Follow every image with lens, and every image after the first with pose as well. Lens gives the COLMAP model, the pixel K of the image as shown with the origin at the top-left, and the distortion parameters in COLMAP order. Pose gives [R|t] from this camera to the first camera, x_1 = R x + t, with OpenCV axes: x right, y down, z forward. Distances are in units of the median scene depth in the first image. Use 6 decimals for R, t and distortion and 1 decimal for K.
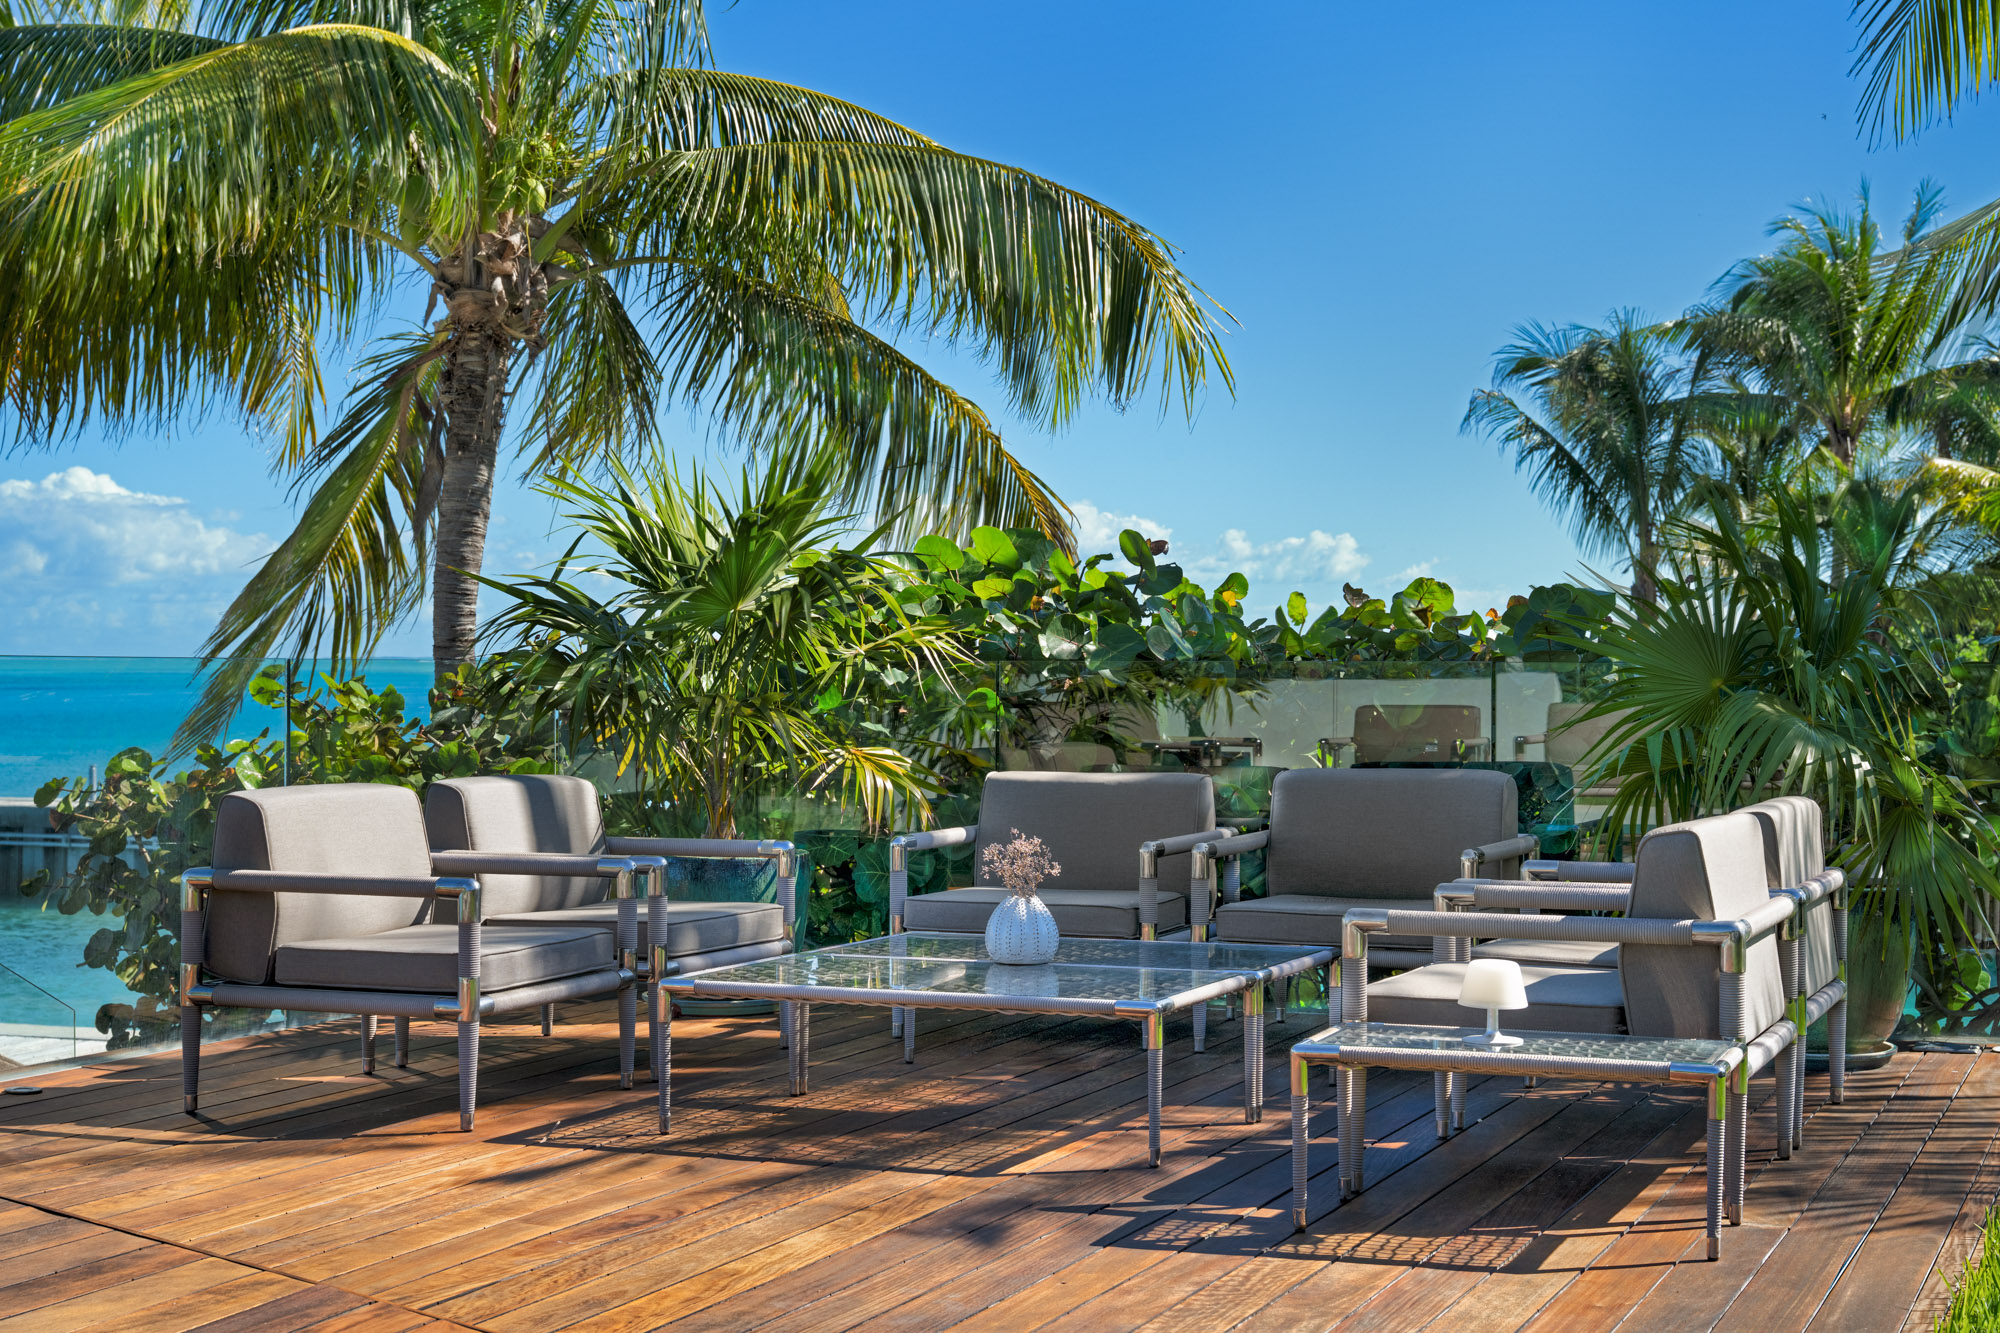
lens RADIAL K [[2893.4, 0, 999.6], [0, 2893.4, 667.2], [0, 0, 1]] dist [-0.016366, 0.000000]
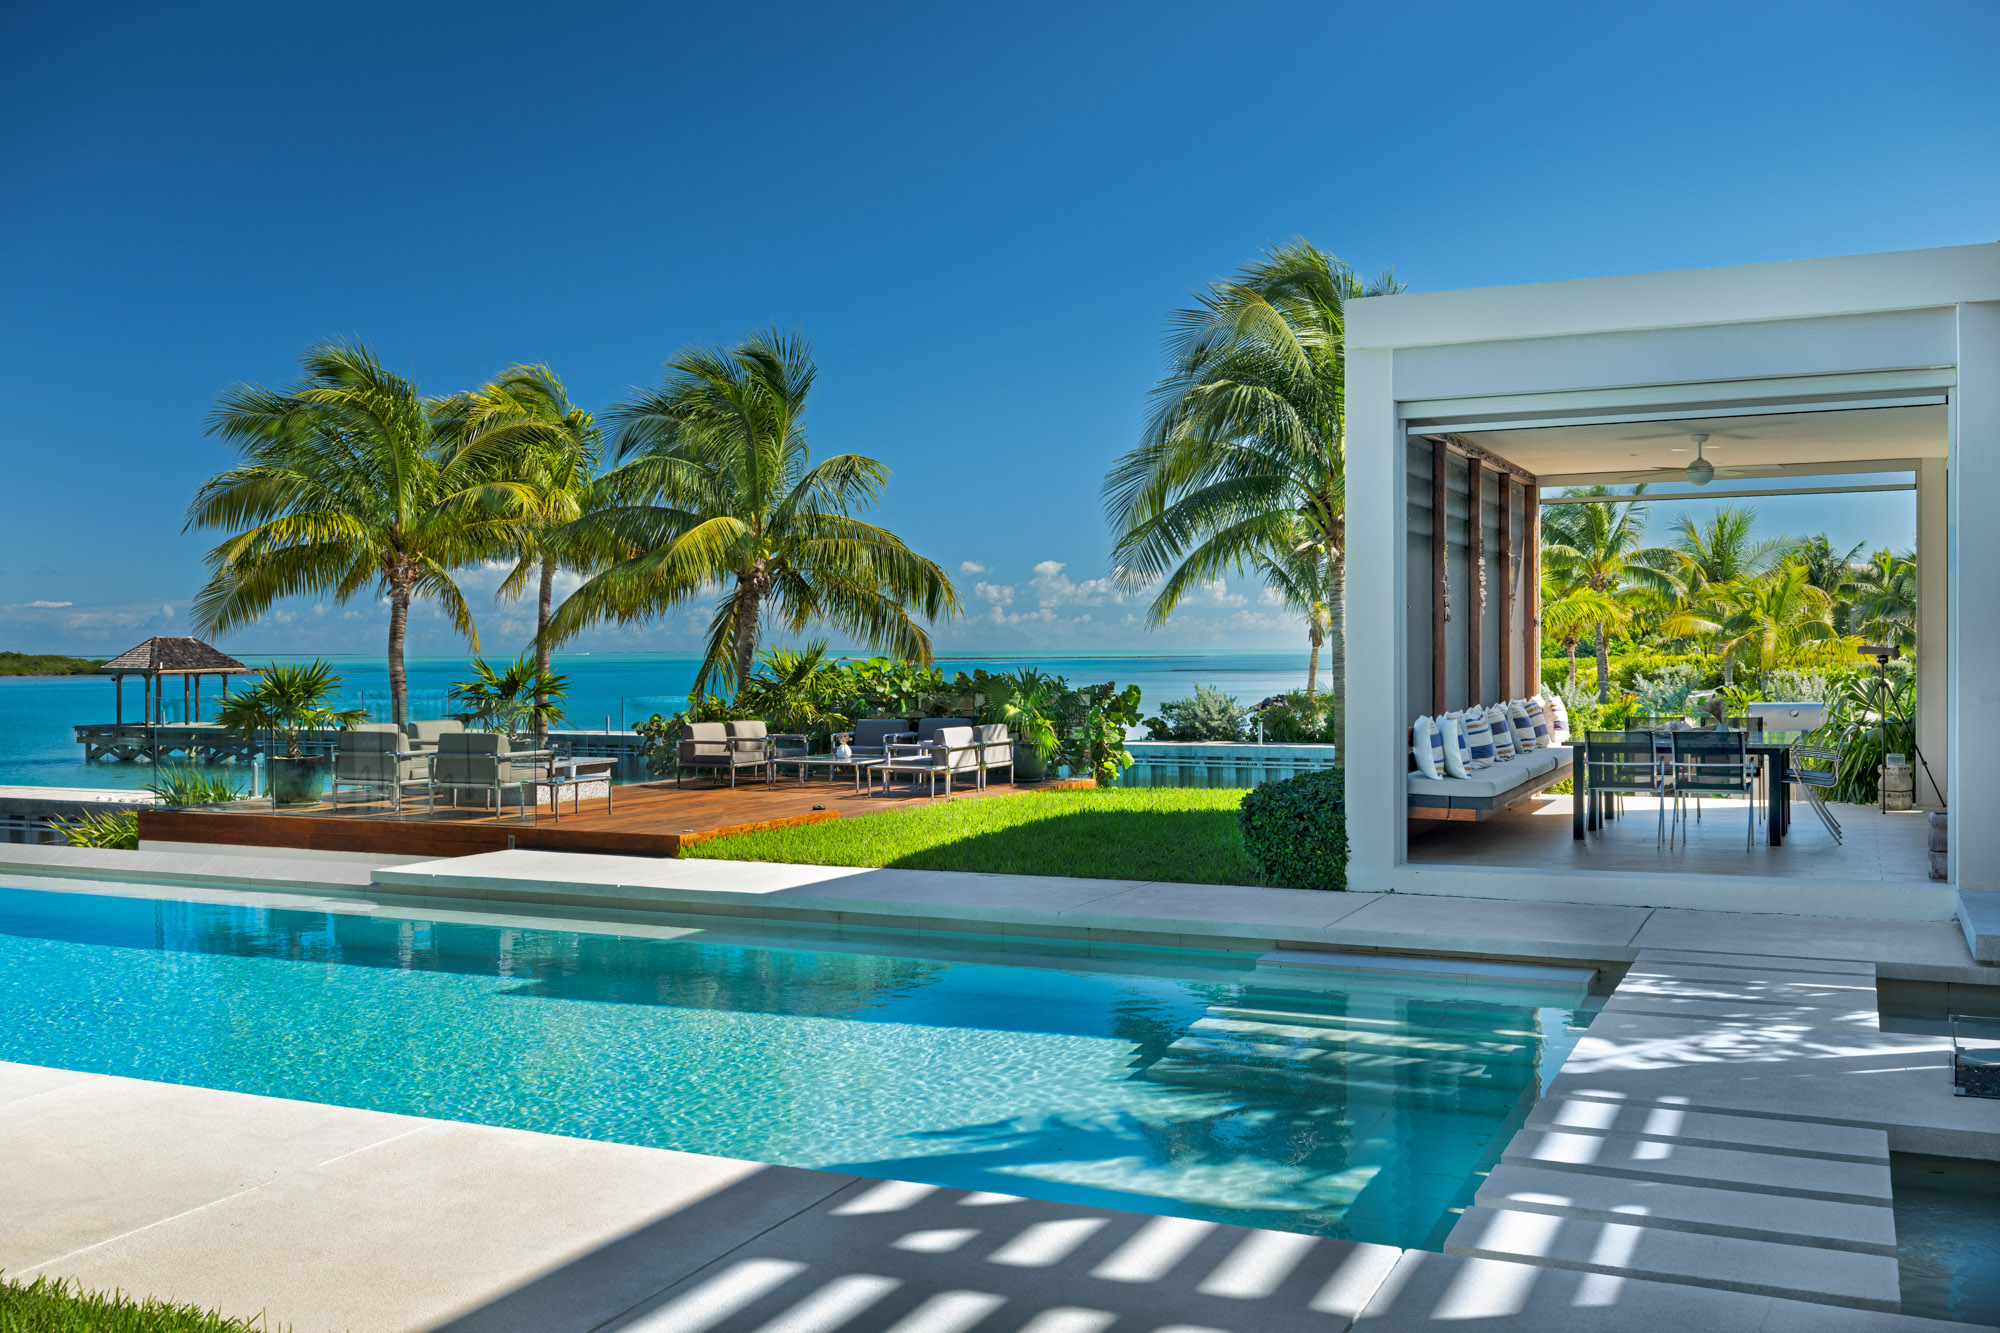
lens RADIAL K [[1859.6, 0, 999.6], [0, 1859.6, 669.8], [0, 0, 1]] dist [0.000764, 0.000000]
pose [[0.996611, -0.008235, -0.081841, 0.373171], [0.009110, 0.999905, 0.010321, -0.054092], [0.081748, -0.011031, 0.996592, -1.496064]]
